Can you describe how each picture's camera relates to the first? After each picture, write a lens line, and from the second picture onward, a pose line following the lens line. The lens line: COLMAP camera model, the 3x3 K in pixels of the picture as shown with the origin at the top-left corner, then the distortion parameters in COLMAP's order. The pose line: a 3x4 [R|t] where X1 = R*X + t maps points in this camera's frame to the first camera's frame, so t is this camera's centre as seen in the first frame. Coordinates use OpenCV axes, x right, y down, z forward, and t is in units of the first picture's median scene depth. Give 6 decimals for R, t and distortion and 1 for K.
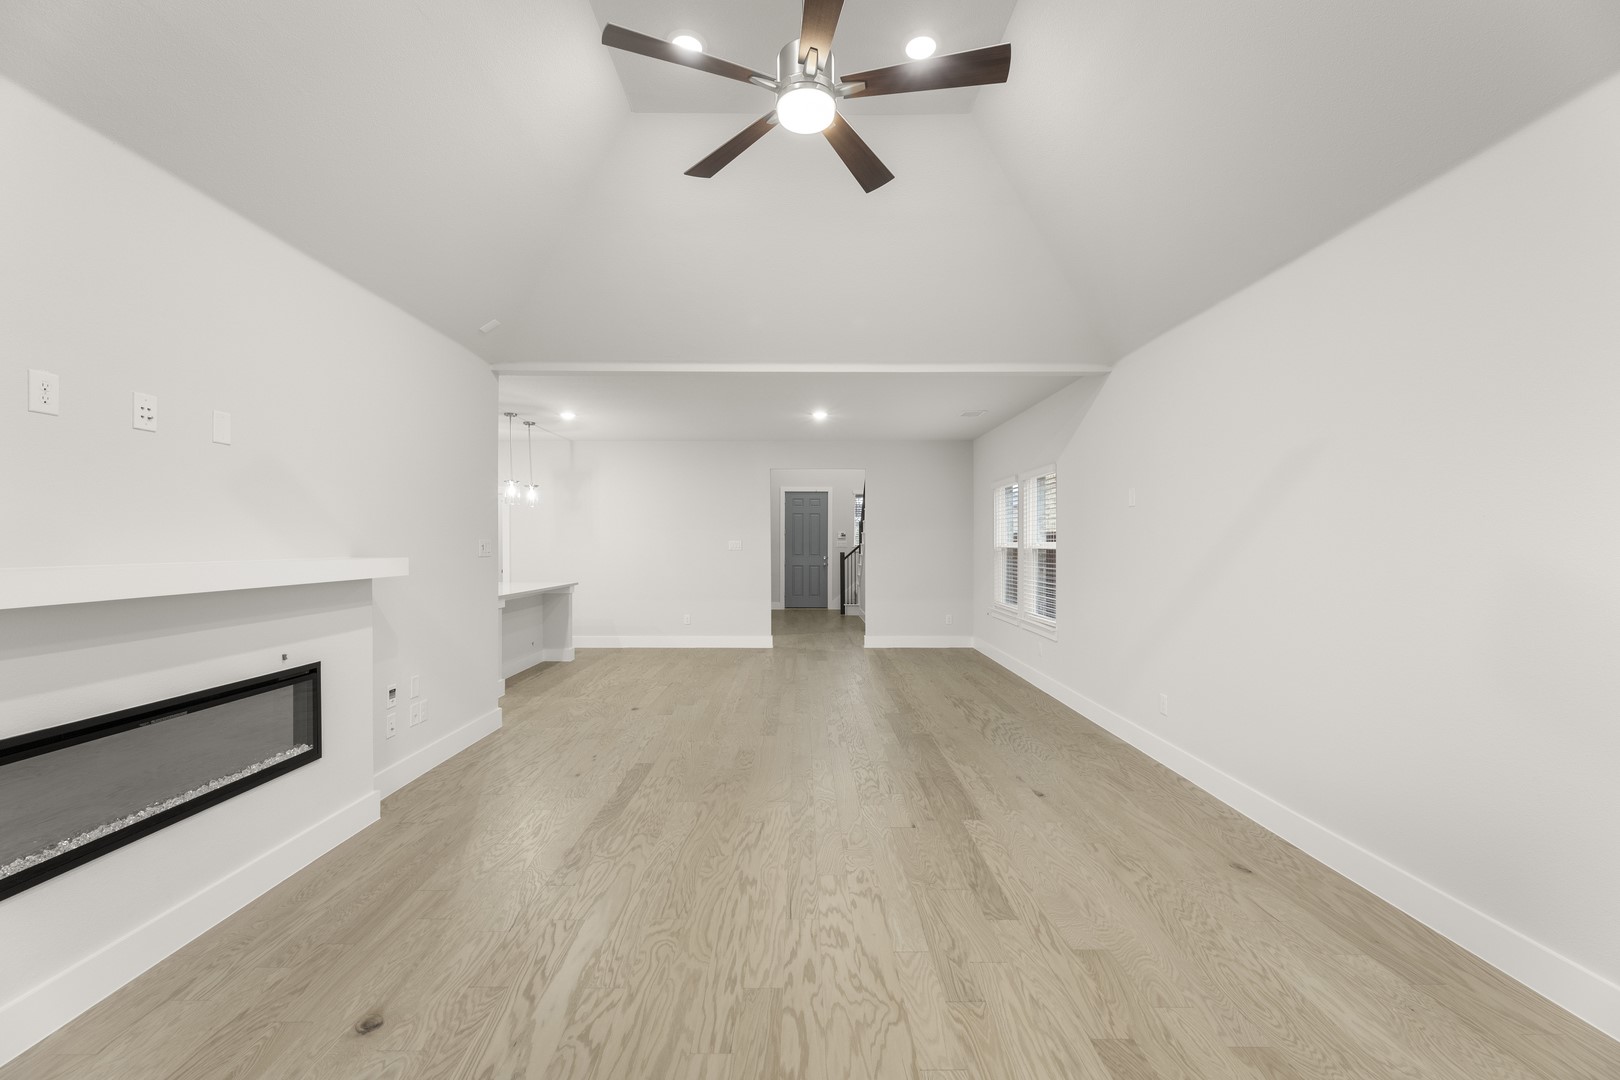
lens RADIAL K [[648.8, 0, 811.5], [0, 648.8, 552.0], [0, 0, 1]] dist [0.003674, -0.000284]
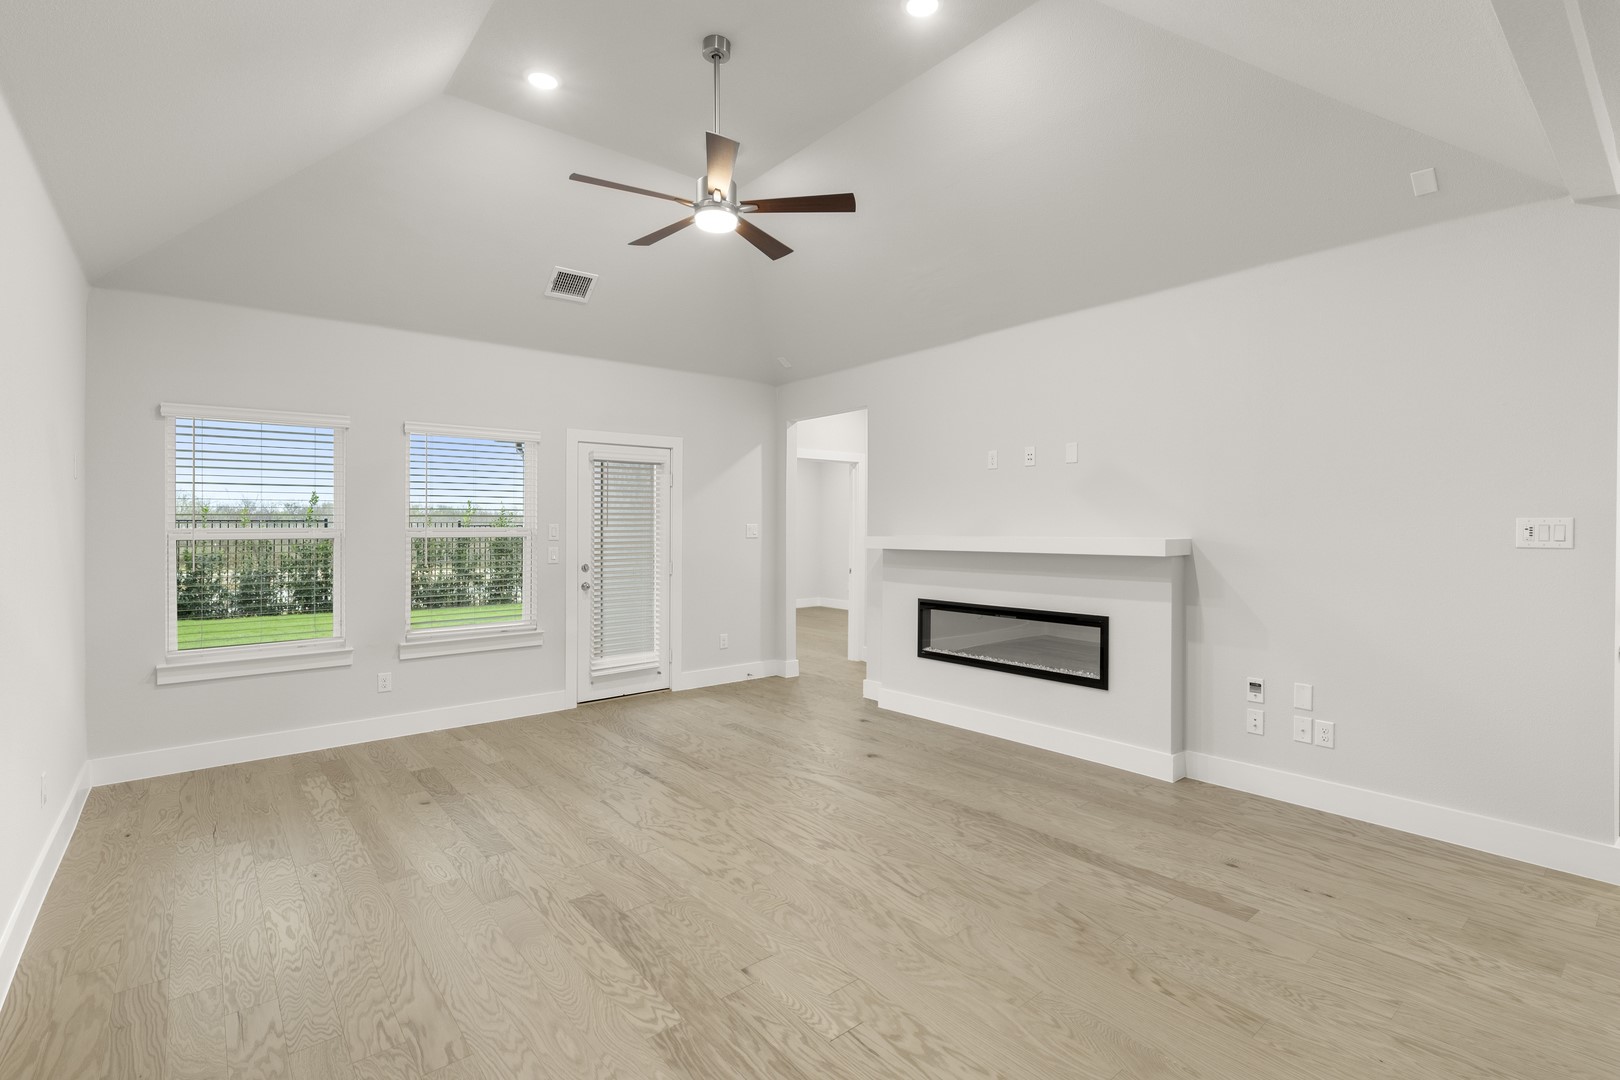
lens RADIAL K [[753.9, 0, 834.5], [0, 753.9, 523.7], [0, 0, 1]] dist [-0.000158, 0.000703]
pose [[-0.769619, 0.000153, -0.638503, 0.627033], [-0.004728, 0.999971, 0.005938, -0.022659], [0.638486, 0.007589, -0.769596, 1.808995]]
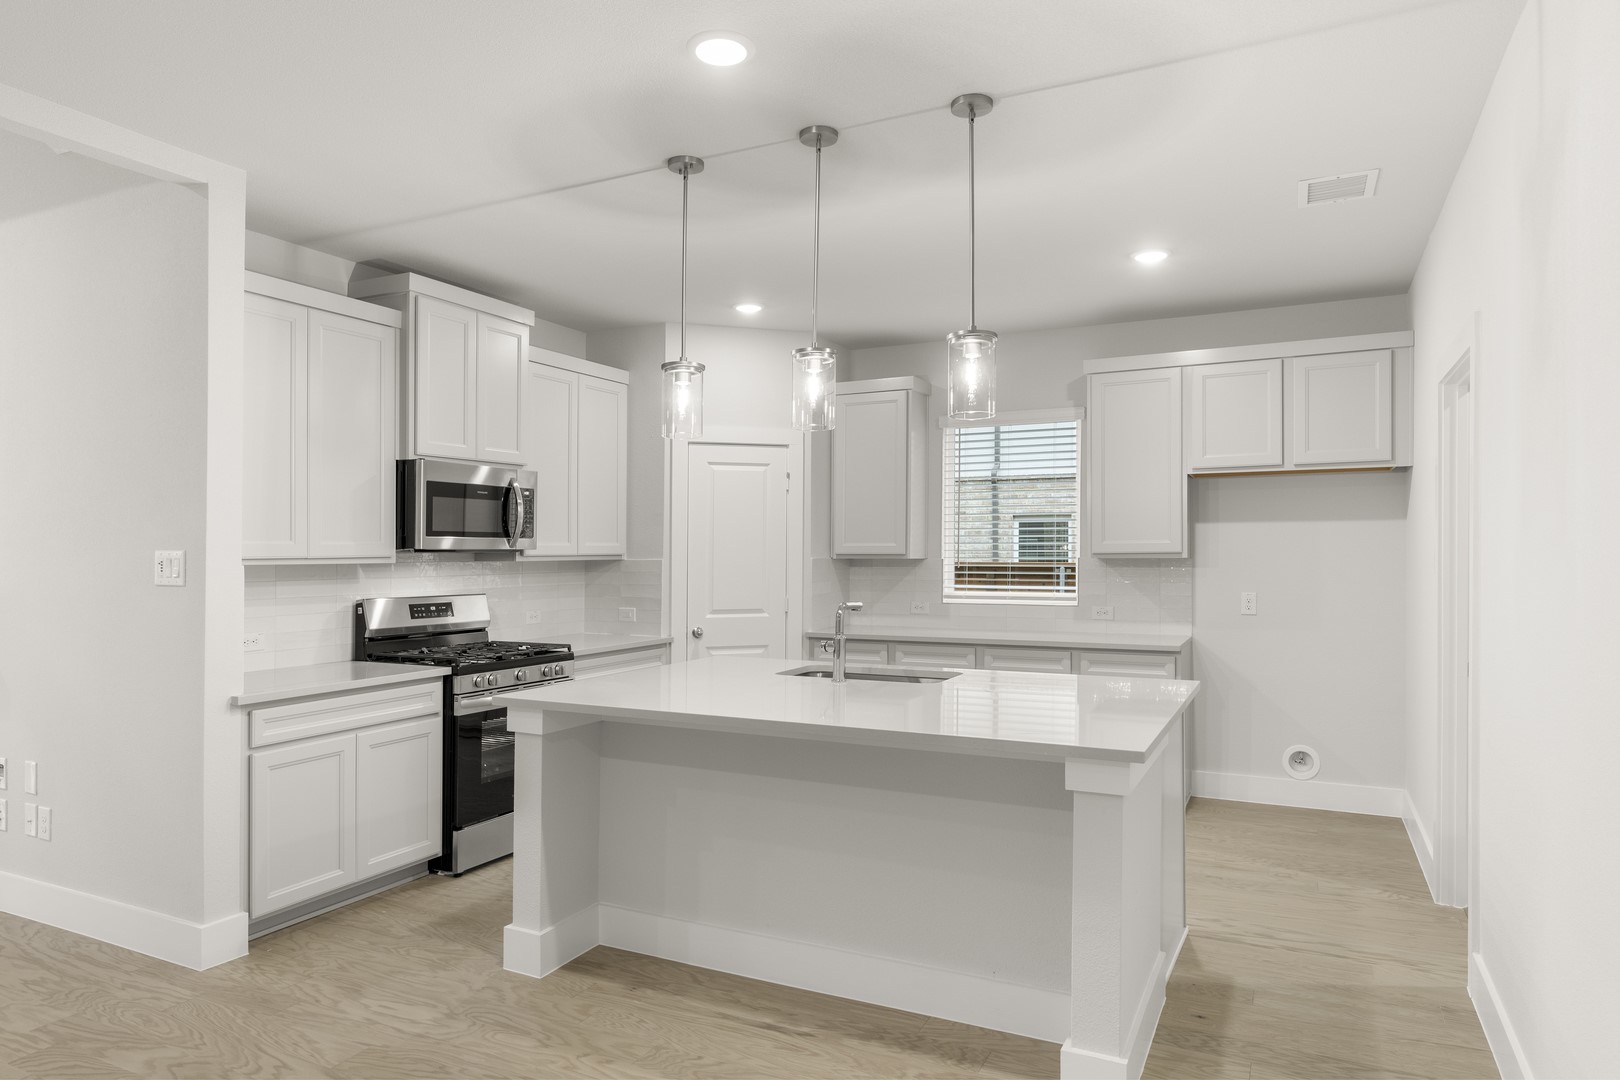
lens RADIAL K [[1017.8, 0, 806.8], [0, 1017.8, 544.9], [0, 0, 1]] dist [0.002820, 0.002100]
pose [[-0.461240, -0.005192, -0.887260, -0.086739], [-0.009804, 0.999952, -0.000754, -0.042340], [0.887221, 0.008351, -0.461269, 2.875263]]
